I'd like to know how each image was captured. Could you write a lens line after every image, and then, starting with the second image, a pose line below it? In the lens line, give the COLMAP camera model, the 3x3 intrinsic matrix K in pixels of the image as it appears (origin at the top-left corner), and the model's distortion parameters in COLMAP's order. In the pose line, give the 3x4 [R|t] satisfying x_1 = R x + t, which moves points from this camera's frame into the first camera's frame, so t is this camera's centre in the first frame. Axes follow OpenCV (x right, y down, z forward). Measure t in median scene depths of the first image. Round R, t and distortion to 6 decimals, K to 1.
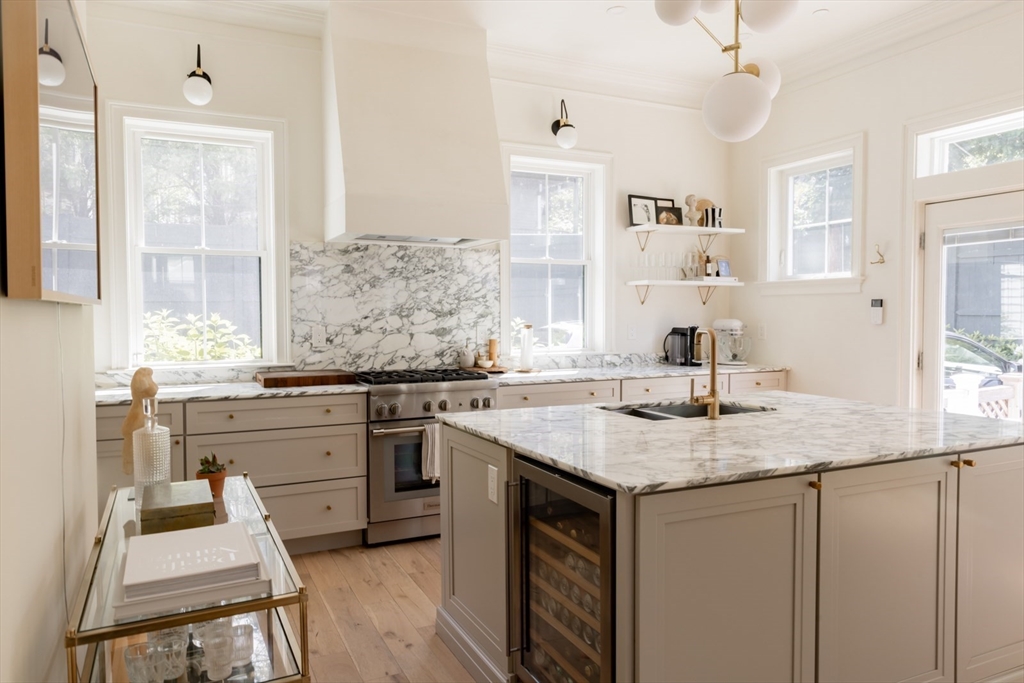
lens RADIAL K [[706.9, 0, 508.8], [0, 706.9, 339.2], [0, 0, 1]] dist [0.014922, -0.002310]
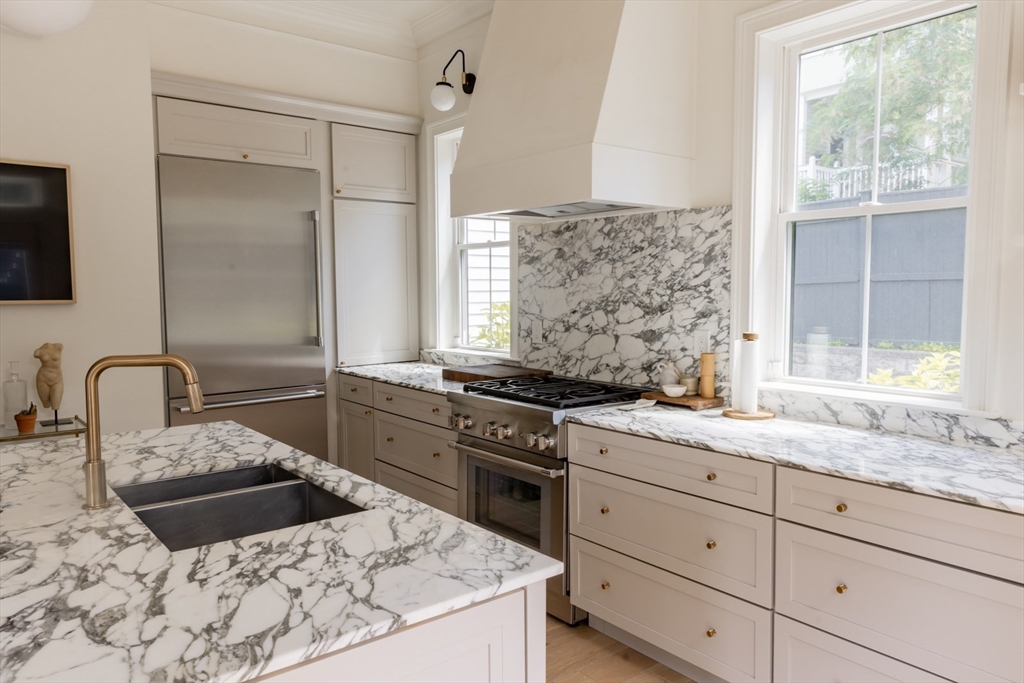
lens RADIAL K [[706.9, 0, 506.8], [0, 706.9, 343.4], [0, 0, 1]] dist [0.014922, -0.002310]
pose [[0.231976, 0.073409, -0.969948, 0.563106], [-0.041610, 0.996984, 0.065503, -0.044042], [0.971831, 0.025165, 0.234331, 0.725859]]
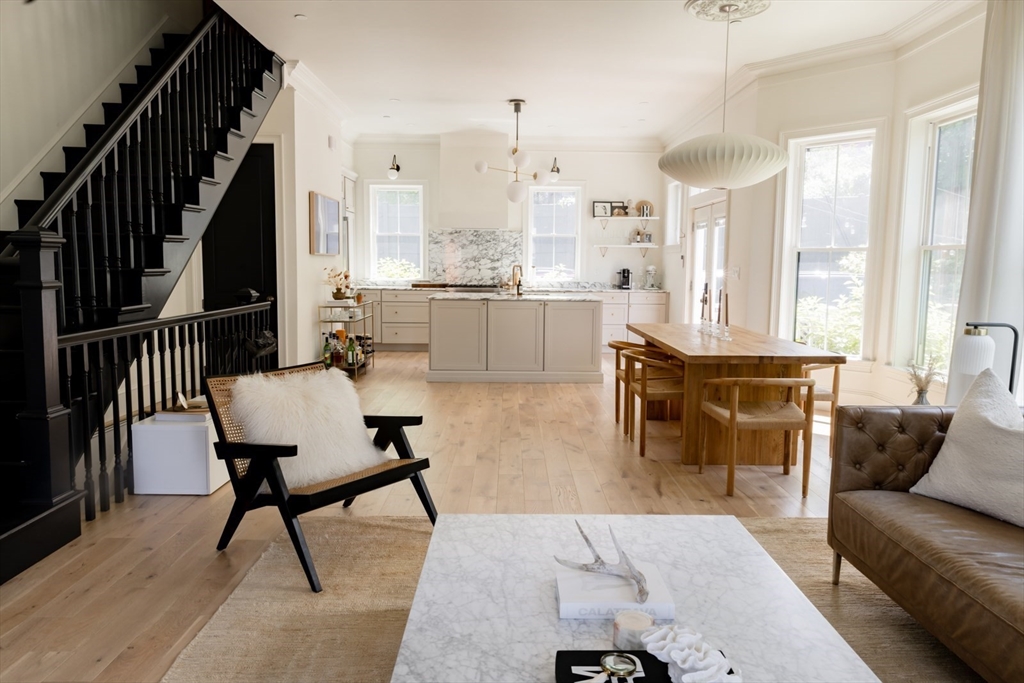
lens RADIAL K [[726.0, 0, 499.6], [0, 726.0, 333.2], [0, 0, 1]] dist [0.007026, 0.004281]
pose [[0.893997, 0.055723, -0.444594, 0.983702], [-0.031258, 0.997576, 0.062177, 0.051506], [0.446981, -0.041689, 0.893572, -1.080828]]
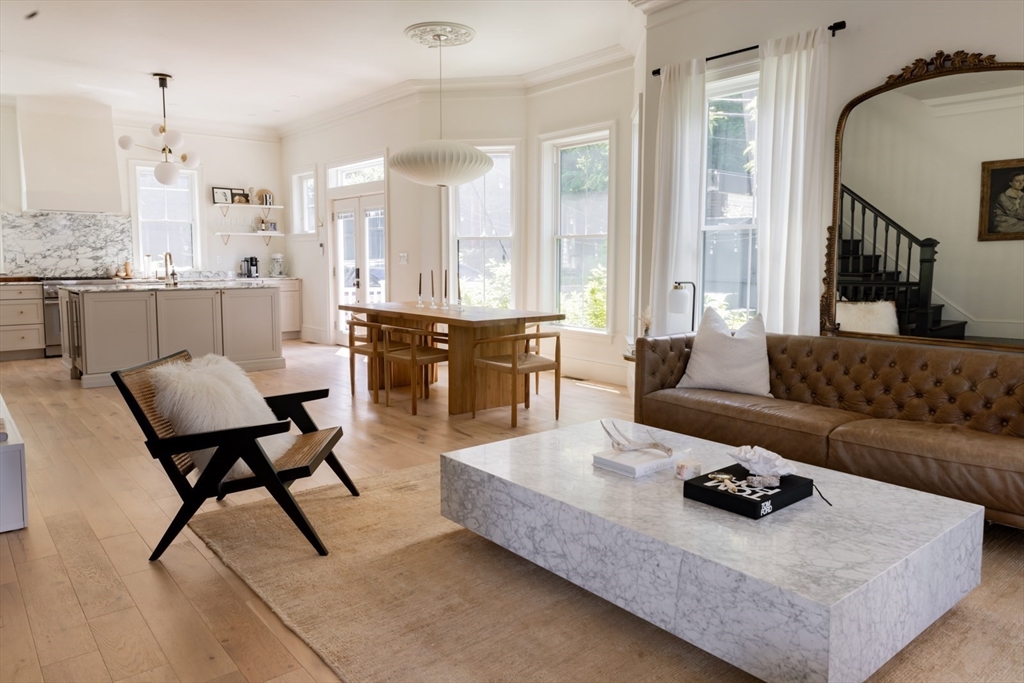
lens RADIAL K [[726.0, 0, 528.0], [0, 726.0, 319.6], [0, 0, 1]] dist [0.007026, 0.004281]
pose [[0.970286, -0.016026, 0.241431, 0.591298], [0.005111, 0.998939, 0.045772, 0.075796], [-0.241908, -0.043178, 0.969338, -1.279388]]
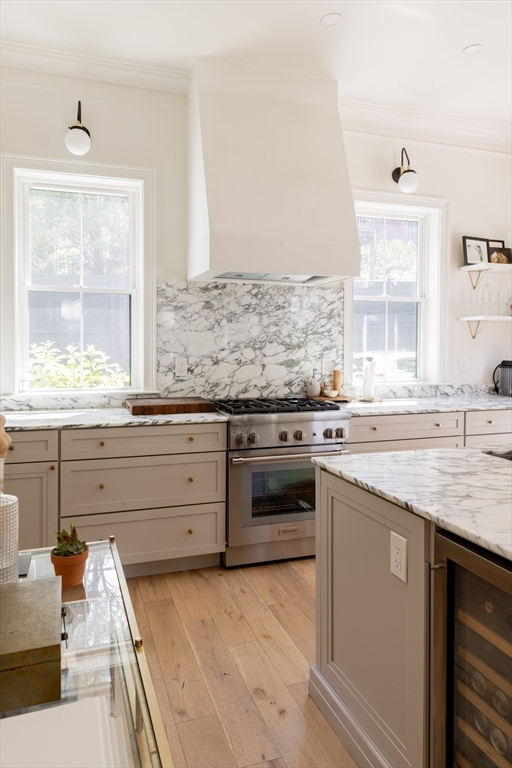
lens RADIAL K [[530.2, 0, 246.1], [0, 530.2, 354.5], [0, 0, 1]] dist [0.014922, -0.002310]
pose [[0.992877, 0.009490, -0.118762, -0.068324], [-0.011328, 0.999826, -0.014815, -0.011372], [0.118601, 0.016055, 0.992812, 0.188976]]
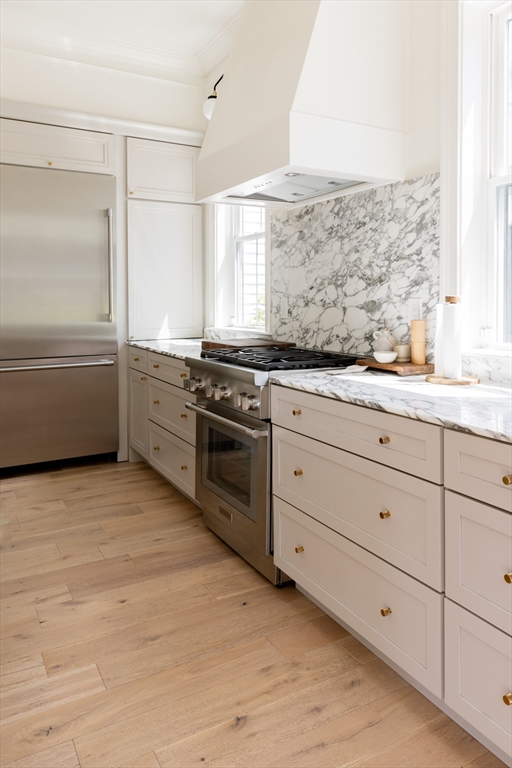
lens RADIAL K [[544.5, 0, 264.9], [0, 544.5, 316.1], [0, 0, 1]] dist [0.007026, 0.004281]
pose [[0.083542, 0.028874, -0.996086, 0.465355], [-0.045026, 0.998669, 0.025173, -0.009943], [0.995487, 0.042746, 0.084730, 0.874161]]
